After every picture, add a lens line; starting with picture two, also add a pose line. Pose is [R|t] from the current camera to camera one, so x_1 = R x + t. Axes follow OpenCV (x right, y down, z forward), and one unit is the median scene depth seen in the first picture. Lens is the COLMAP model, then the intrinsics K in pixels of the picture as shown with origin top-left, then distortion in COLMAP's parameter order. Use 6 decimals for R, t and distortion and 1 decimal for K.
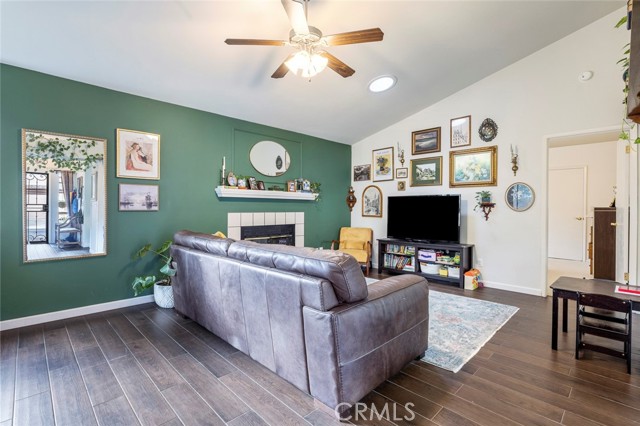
lens RADIAL K [[304.5, 0, 320.7], [0, 304.5, 211.1], [0, 0, 1]] dist [-0.002066, 0.000740]
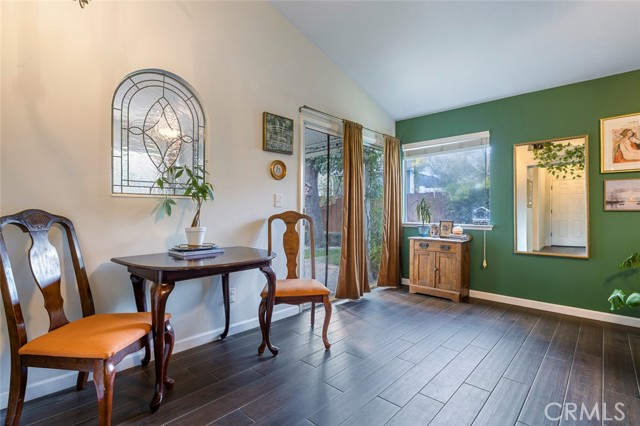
lens RADIAL K [[304.5, 0, 316.8], [0, 304.5, 208.9], [0, 0, 1]] dist [-0.002066, 0.000740]
pose [[0.042913, -0.015835, -0.998953, 0.140965], [-0.016318, 0.999730, -0.016549, 0.016512], [0.998946, 0.017011, 0.042643, 0.093166]]
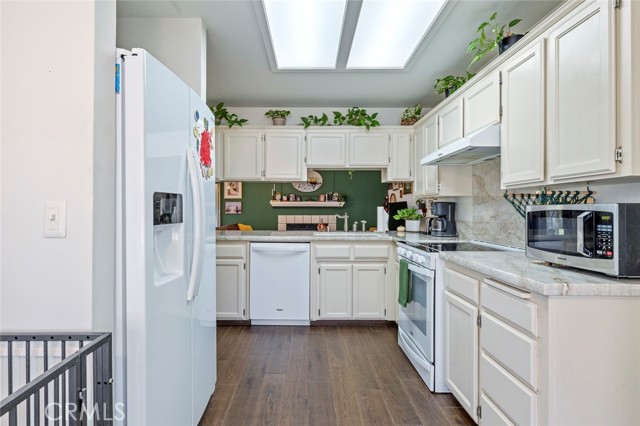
lens RADIAL K [[333.7, 0, 305.0], [0, 333.7, 206.8], [0, 0, 1]] dist [0.006243, -0.000047]
pose [[0.706973, -0.012123, -0.707136, 1.103212], [-0.004550, 0.999754, -0.021689, -0.002017], [0.707225, 0.018551, 0.706745, -0.231949]]
